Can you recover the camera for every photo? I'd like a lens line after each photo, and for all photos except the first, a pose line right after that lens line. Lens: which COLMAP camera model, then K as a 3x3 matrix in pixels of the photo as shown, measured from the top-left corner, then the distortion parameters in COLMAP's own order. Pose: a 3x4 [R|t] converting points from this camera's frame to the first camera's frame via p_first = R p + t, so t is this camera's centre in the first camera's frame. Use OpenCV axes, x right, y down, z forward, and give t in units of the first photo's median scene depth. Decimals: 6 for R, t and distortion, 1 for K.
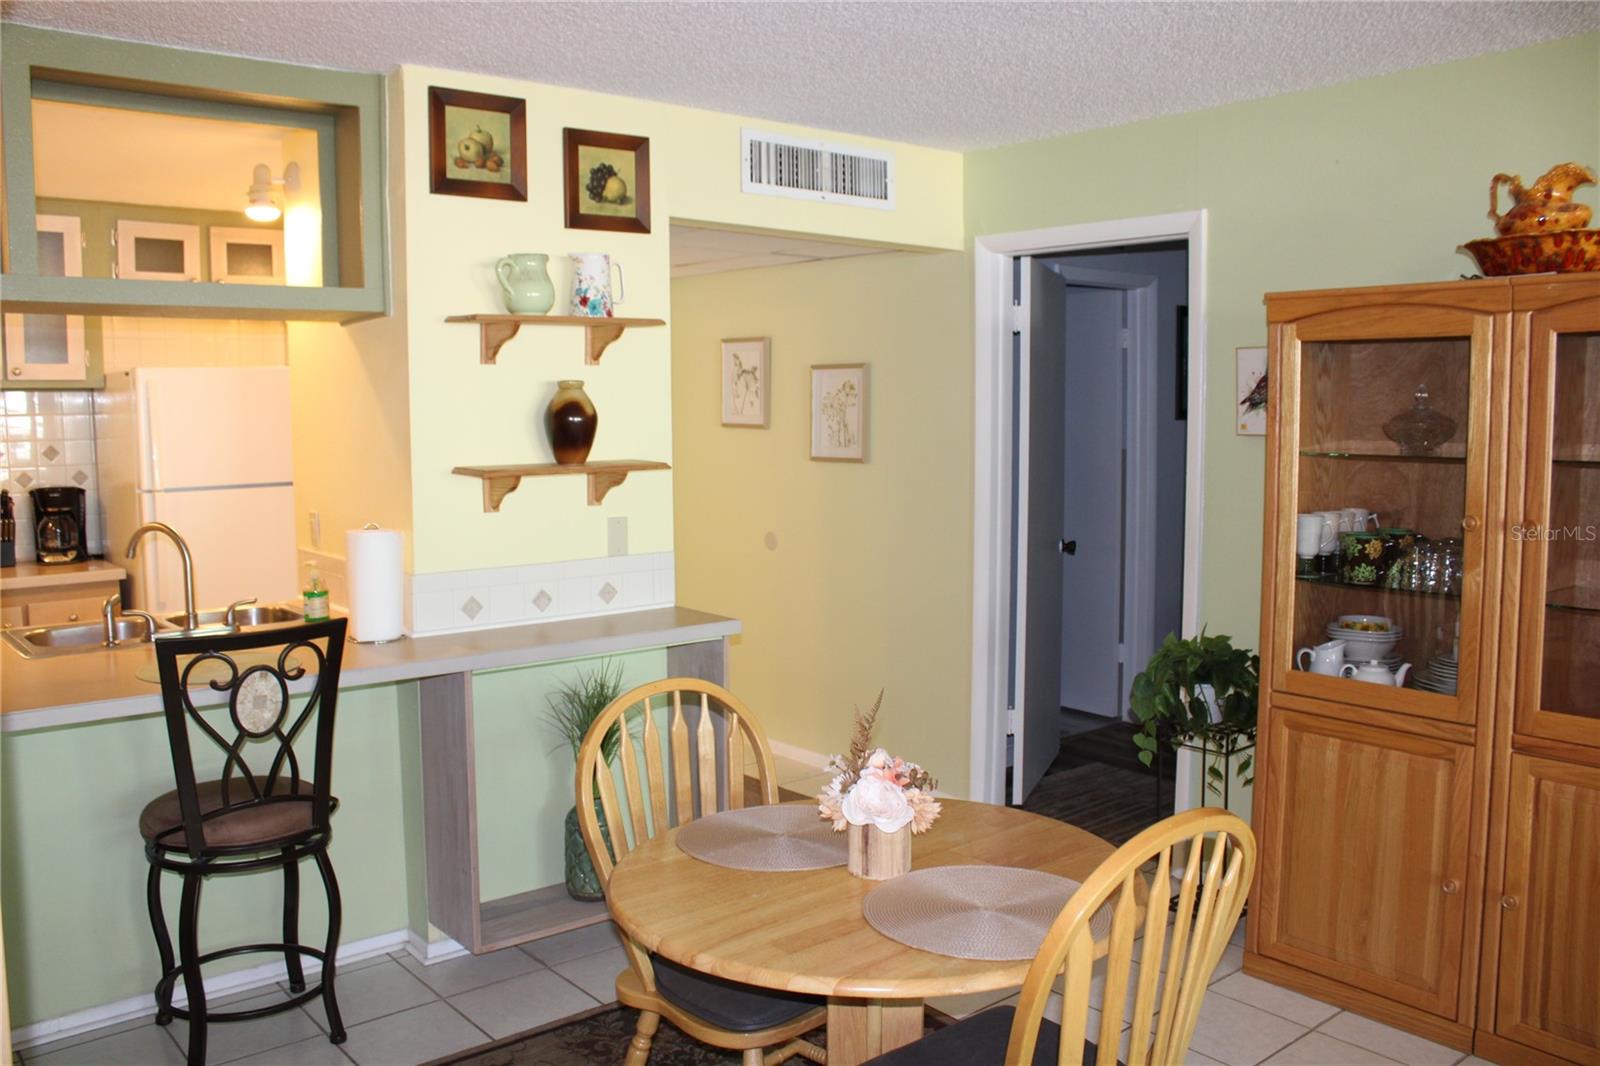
lens RADIAL K [[1320.5, 0, 802.4], [0, 1320.5, 526.9], [0, 0, 1]] dist [-0.158170, 0.127915]
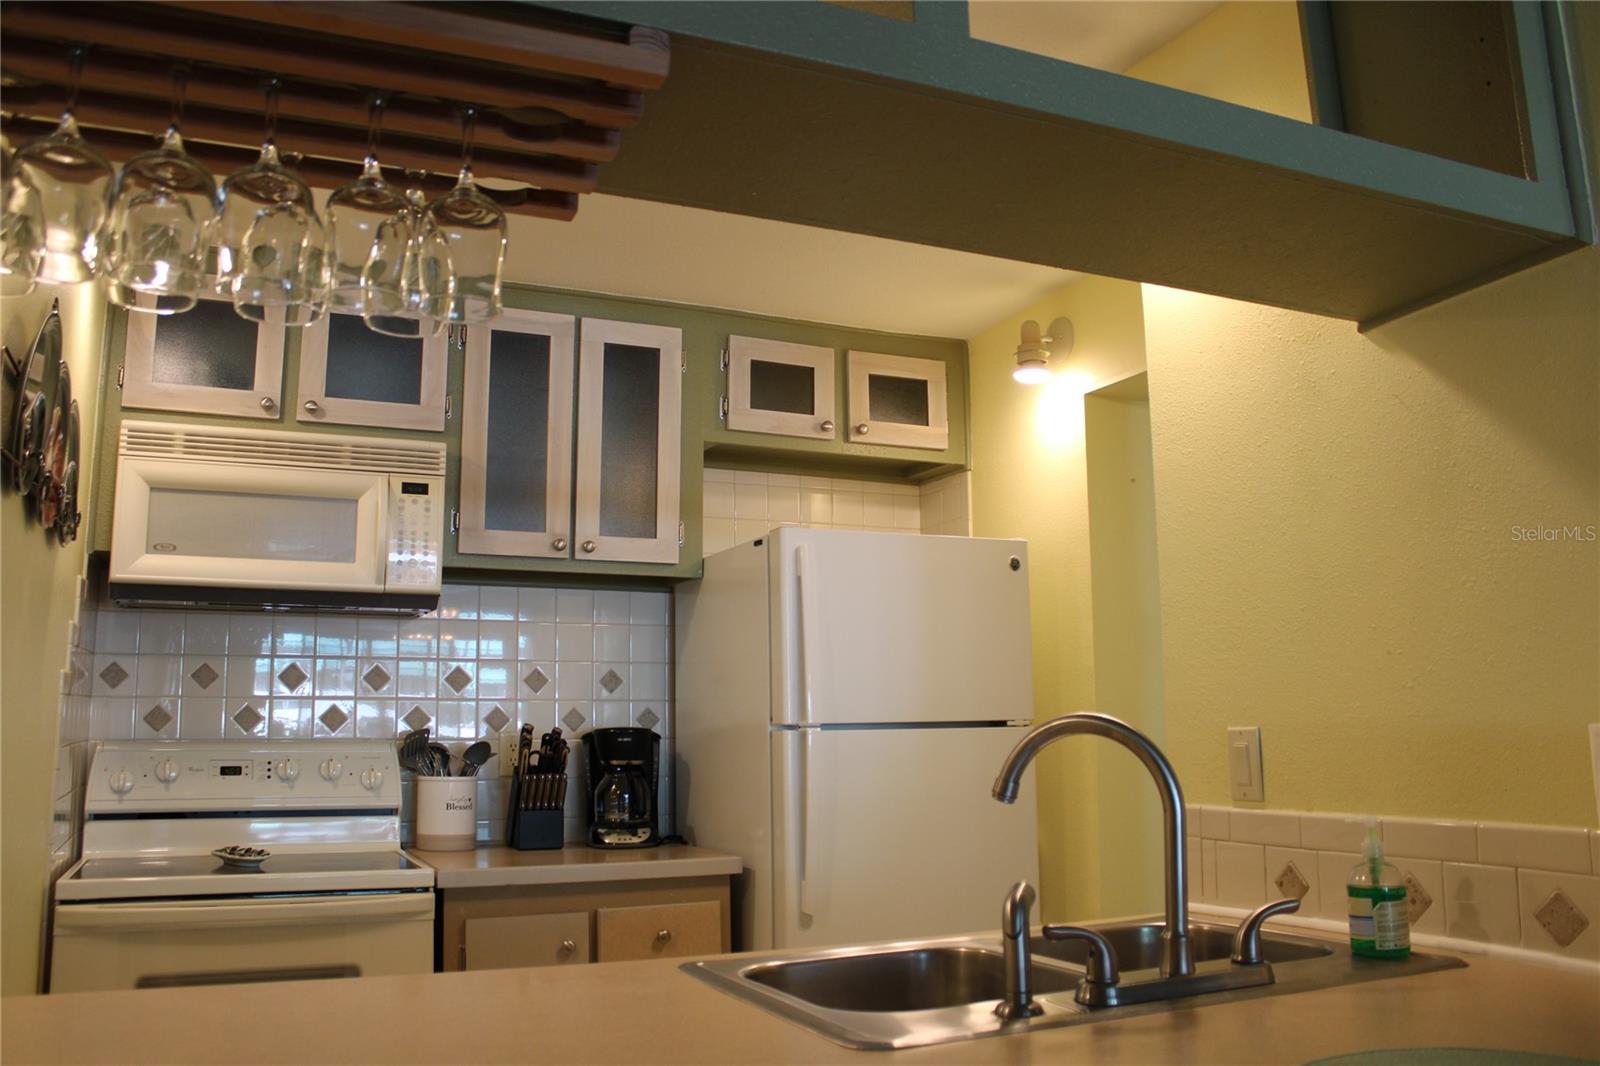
lens RADIAL K [[1320.5, 0, 772.0], [0, 1320.5, 550.9], [0, 0, 1]] dist [-0.158170, 0.127915]
pose [[0.957352, -0.038140, -0.286397, -0.444450], [-0.028377, 0.974044, -0.224571, 0.041055], [0.287529, 0.223121, 0.931421, 0.518199]]
